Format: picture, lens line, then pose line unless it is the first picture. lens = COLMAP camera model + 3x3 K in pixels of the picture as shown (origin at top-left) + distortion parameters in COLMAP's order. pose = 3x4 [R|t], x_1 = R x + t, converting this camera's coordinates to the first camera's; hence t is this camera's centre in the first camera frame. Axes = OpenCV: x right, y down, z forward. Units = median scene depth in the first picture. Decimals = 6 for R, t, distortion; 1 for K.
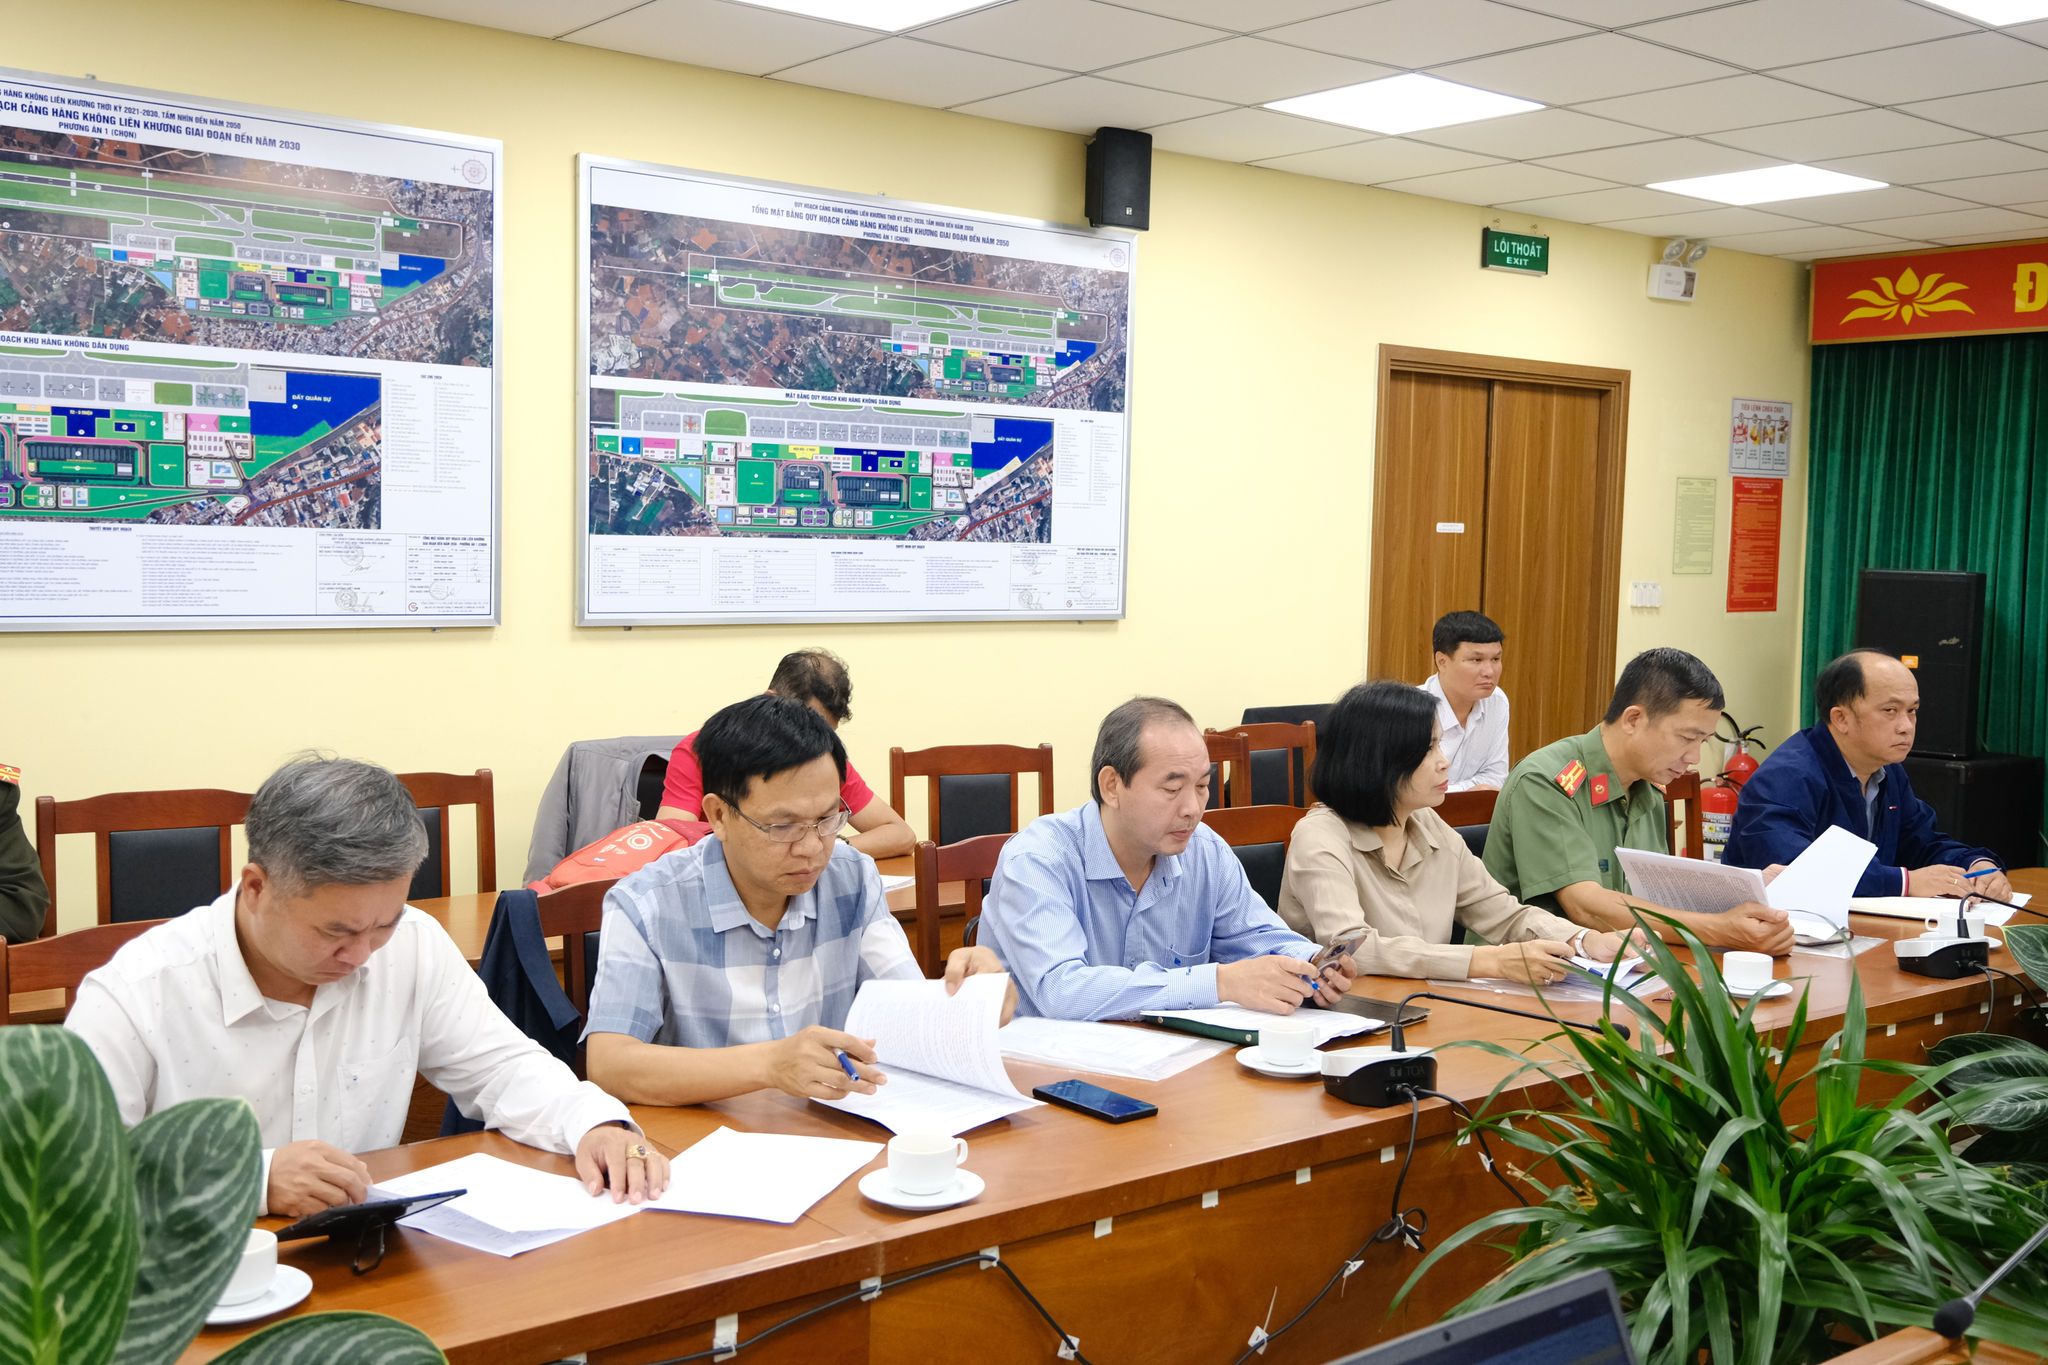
lens RADIAL K [[2120.7, 0, 1023.5], [0, 2120.7, 689.7], [0, 0, 1]] dist [0.011238, 0.000000]
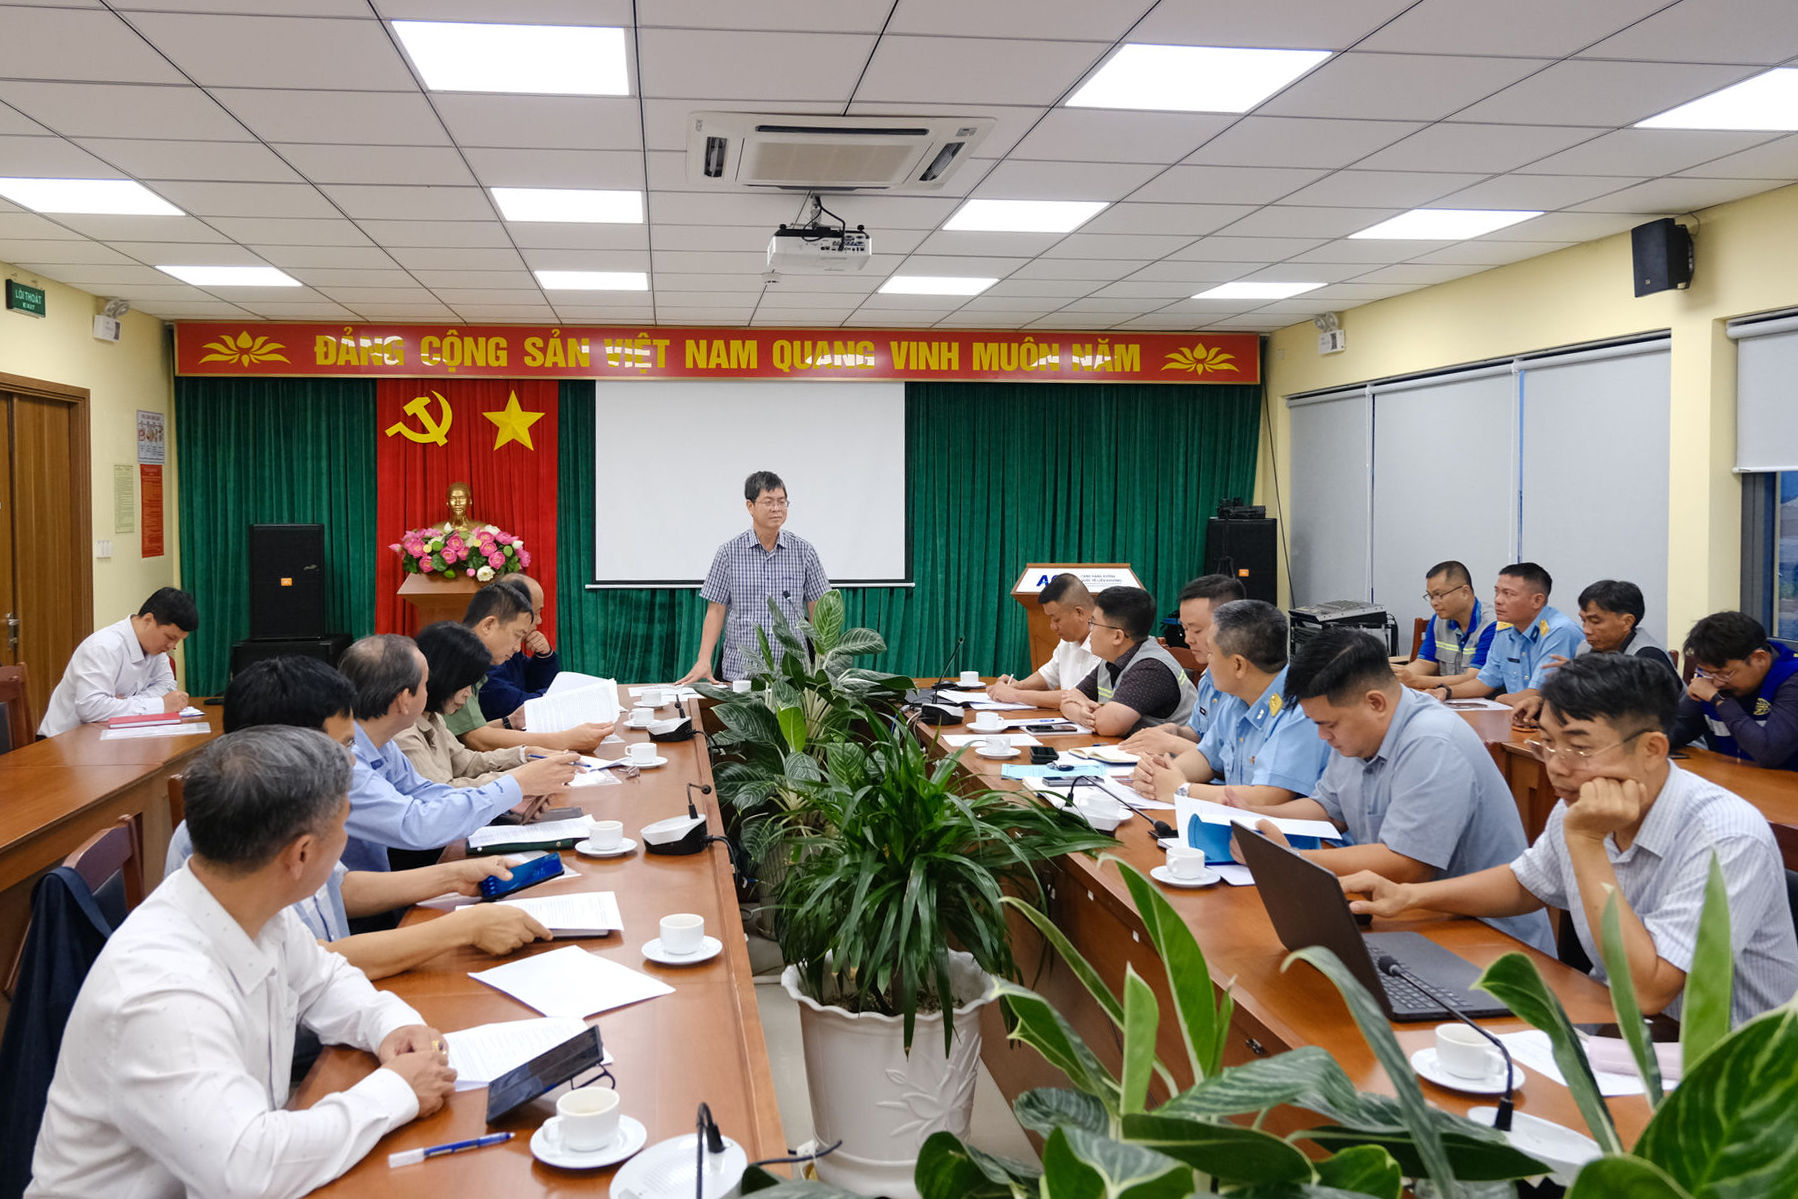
lens RADIAL K [[1368.6, 0, 885.8], [0, 1368.6, 583.8], [0, 0, 1]] dist [-0.016654, 0.001910]
pose [[0.526937, -0.070617, 0.846966, -0.203606], [0.074491, 0.996545, 0.036744, -0.015825], [-0.846634, 0.043729, 0.530376, 0.081296]]
